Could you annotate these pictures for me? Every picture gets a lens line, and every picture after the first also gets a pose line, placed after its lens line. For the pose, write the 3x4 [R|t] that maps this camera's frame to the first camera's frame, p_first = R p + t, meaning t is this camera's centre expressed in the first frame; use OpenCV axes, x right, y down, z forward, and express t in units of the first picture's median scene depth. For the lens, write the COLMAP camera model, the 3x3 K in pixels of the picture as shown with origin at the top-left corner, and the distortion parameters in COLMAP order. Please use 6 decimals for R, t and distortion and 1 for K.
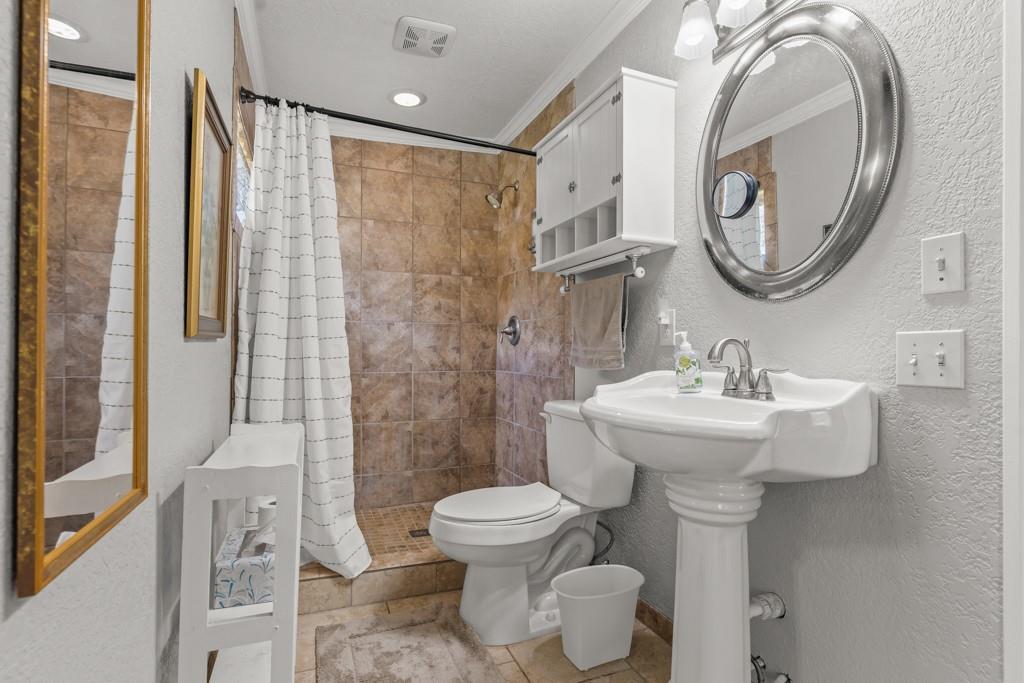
lens RADIAL K [[496.5, 0, 509.1], [0, 496.5, 343.1], [0, 0, 1]] dist [0.001222, 0.000376]
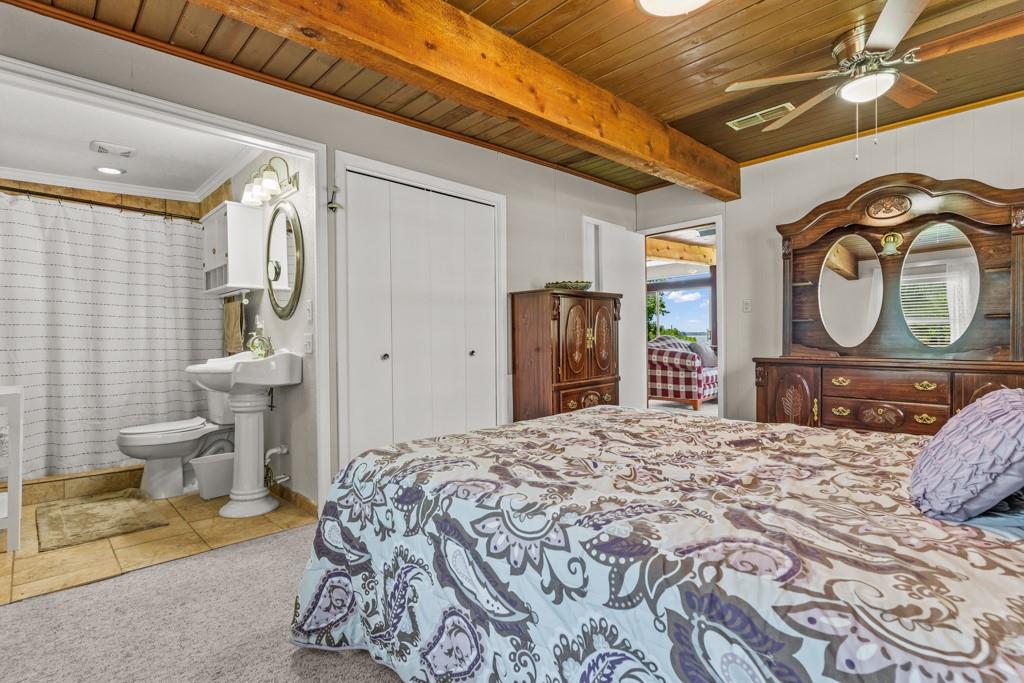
lens RADIAL K [[496.5, 0, 509.1], [0, 496.5, 343.1], [0, 0, 1]] dist [0.001222, 0.000376]
pose [[0.924322, -0.015659, 0.381293, 0.470679], [0.009814, 0.999803, 0.017269, -0.001829], [-0.381488, -0.012220, 0.924293, -1.194670]]
